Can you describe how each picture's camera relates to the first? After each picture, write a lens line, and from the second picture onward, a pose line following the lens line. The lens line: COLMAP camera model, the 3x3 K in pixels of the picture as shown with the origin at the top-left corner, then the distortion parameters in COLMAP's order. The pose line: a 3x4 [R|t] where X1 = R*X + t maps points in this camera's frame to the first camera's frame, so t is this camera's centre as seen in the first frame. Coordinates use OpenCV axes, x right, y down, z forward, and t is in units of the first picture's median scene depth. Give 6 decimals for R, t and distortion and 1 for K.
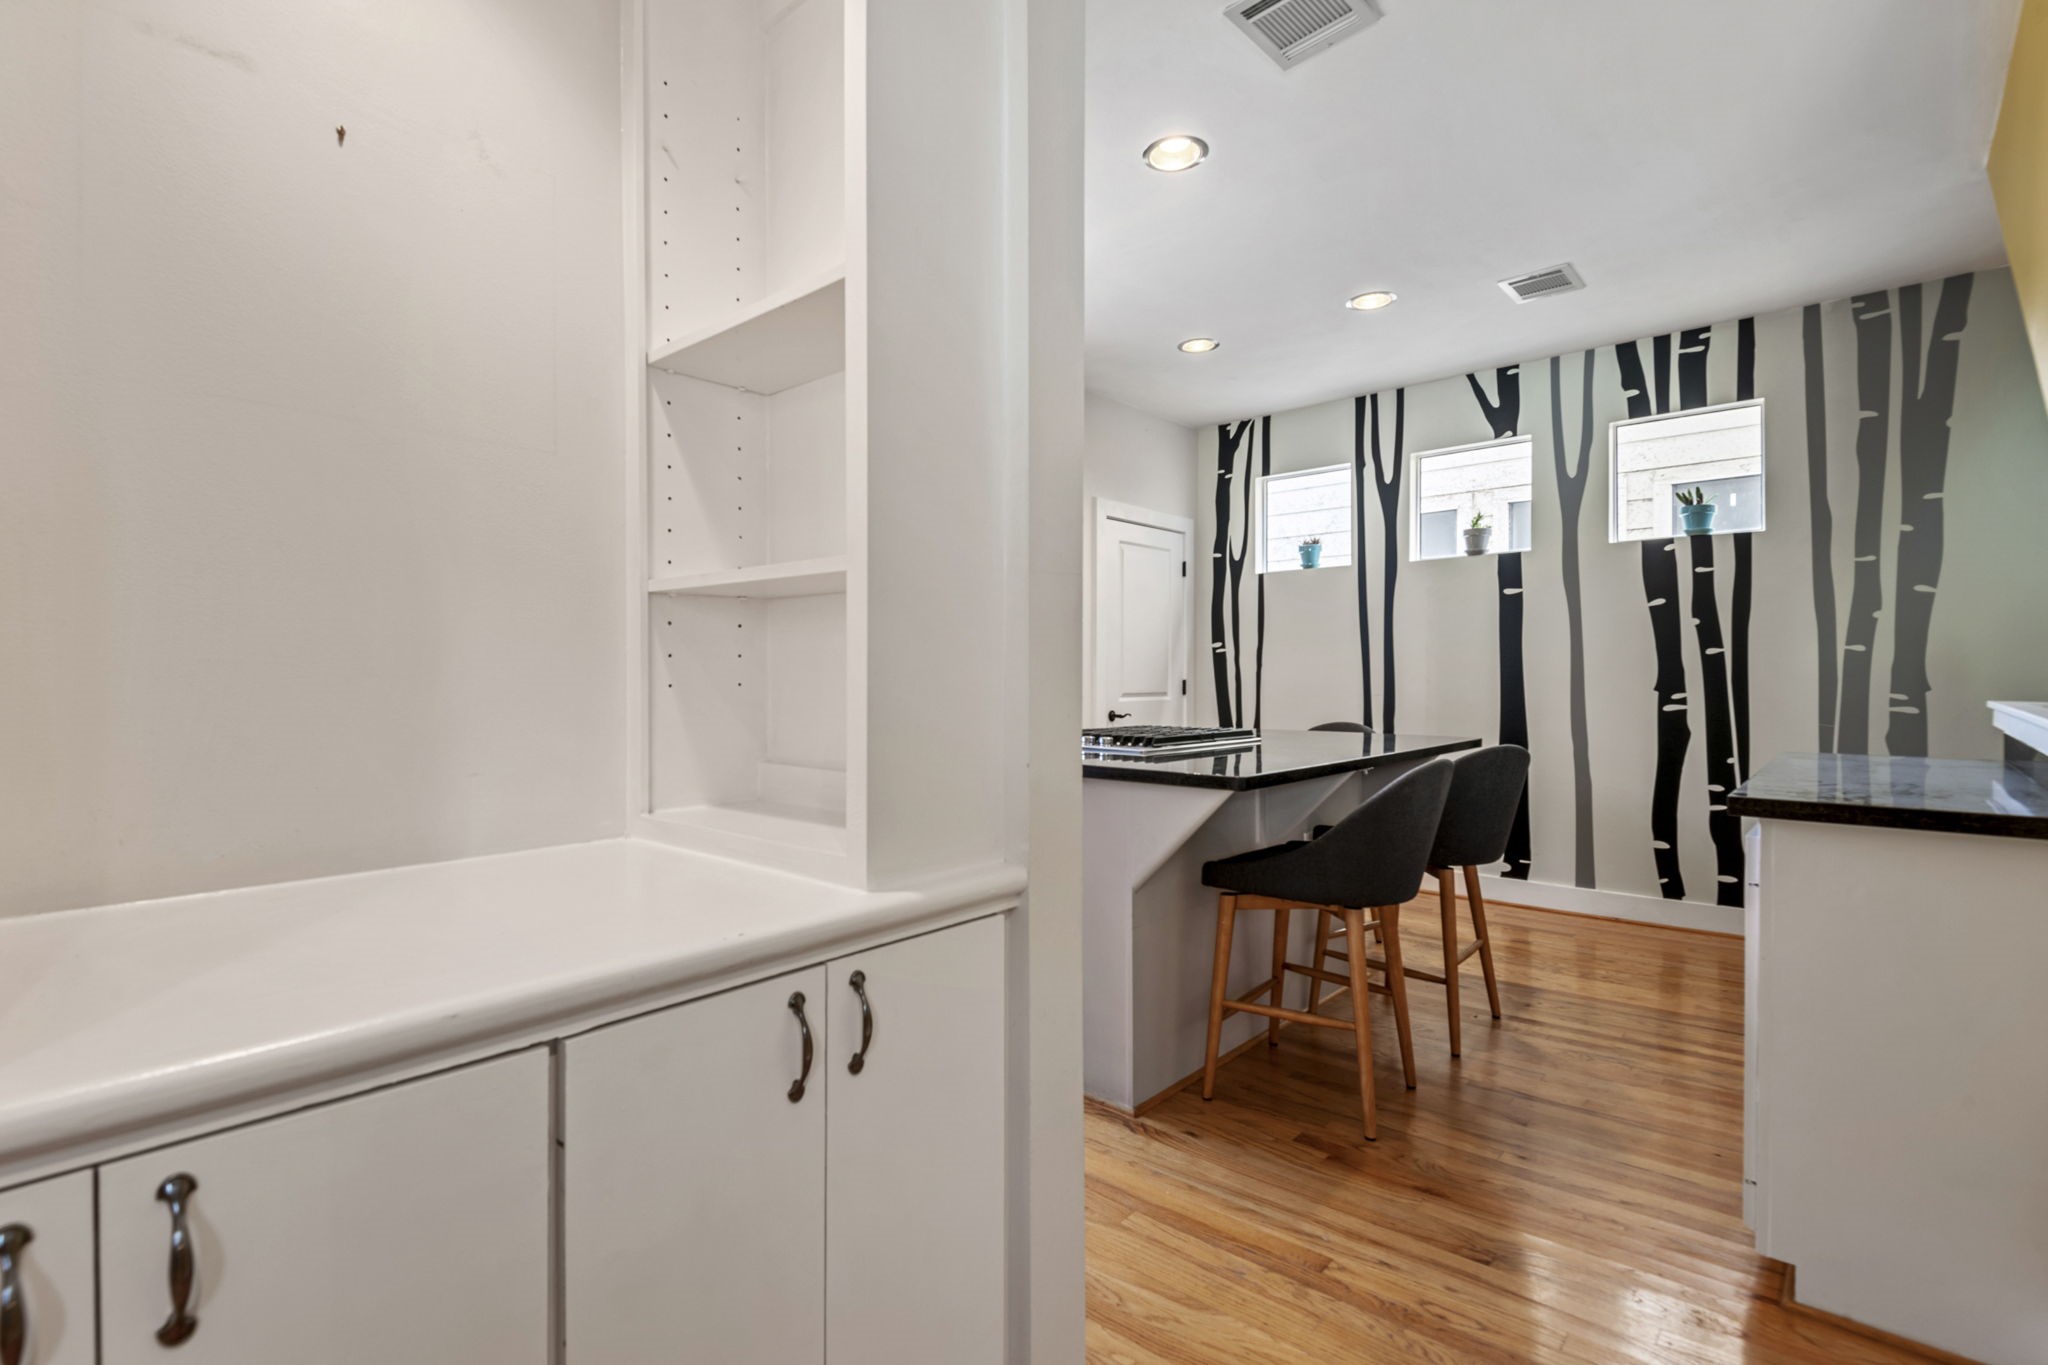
lens RADIAL K [[948.2, 0, 1008.2], [0, 948.2, 681.6], [0, 0, 1]] dist [0.027968, -0.022788]
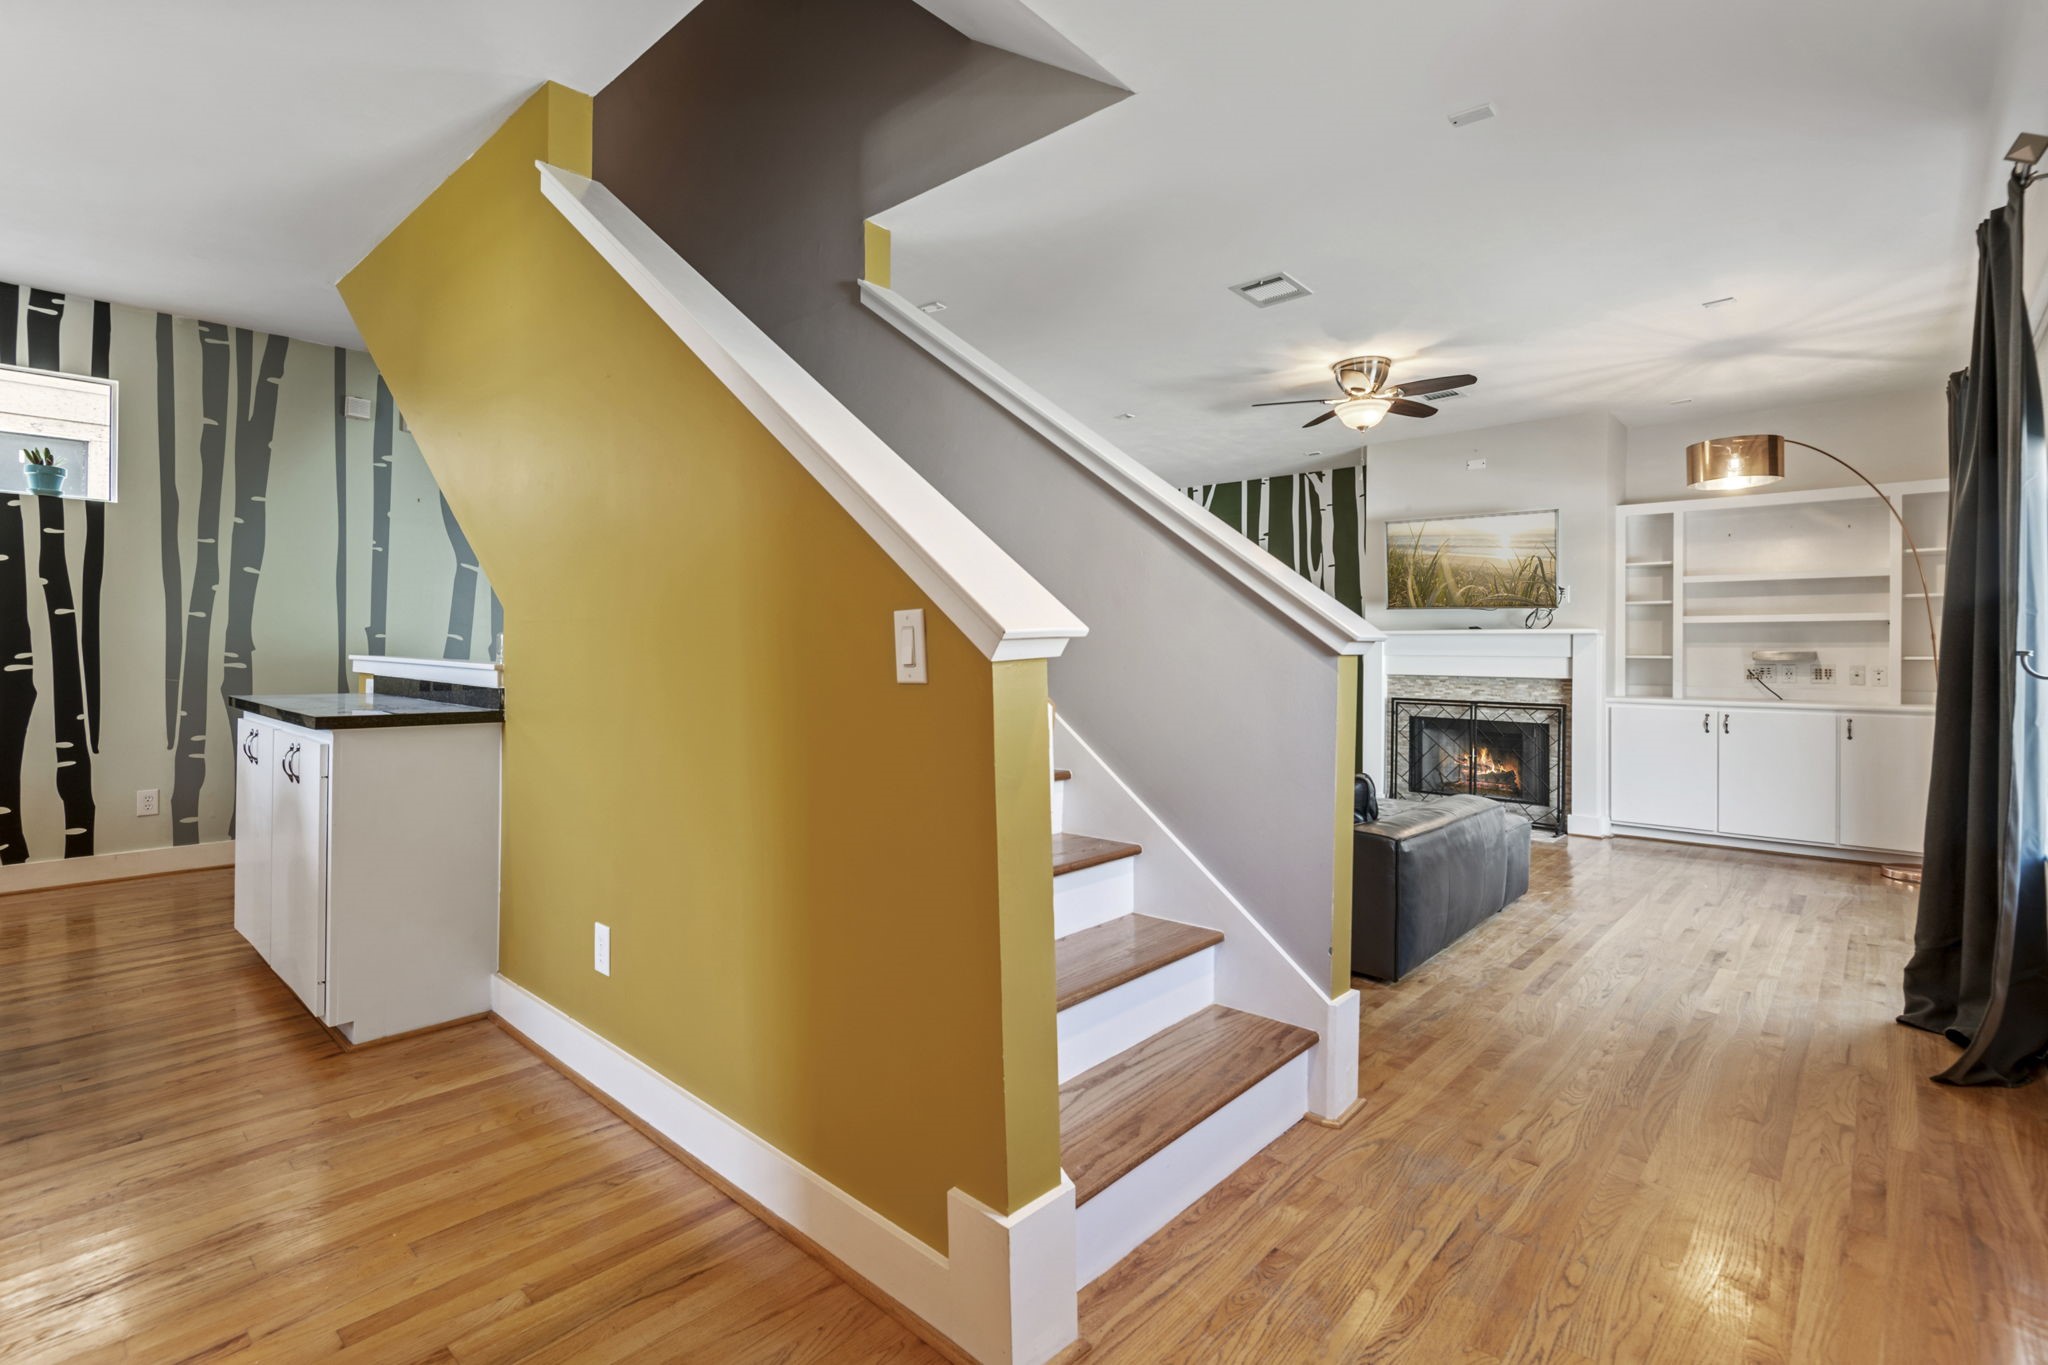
lens RADIAL K [[947.6, 0, 1017.7], [0, 947.6, 649.6], [0, 0, 1]] dist [0.026746, -0.019074]
pose [[0.001754, 0.002466, 0.999995, -0.281926], [-0.006068, 0.999979, -0.002456, 0.005123], [-0.999980, -0.006064, 0.001769, -0.026147]]
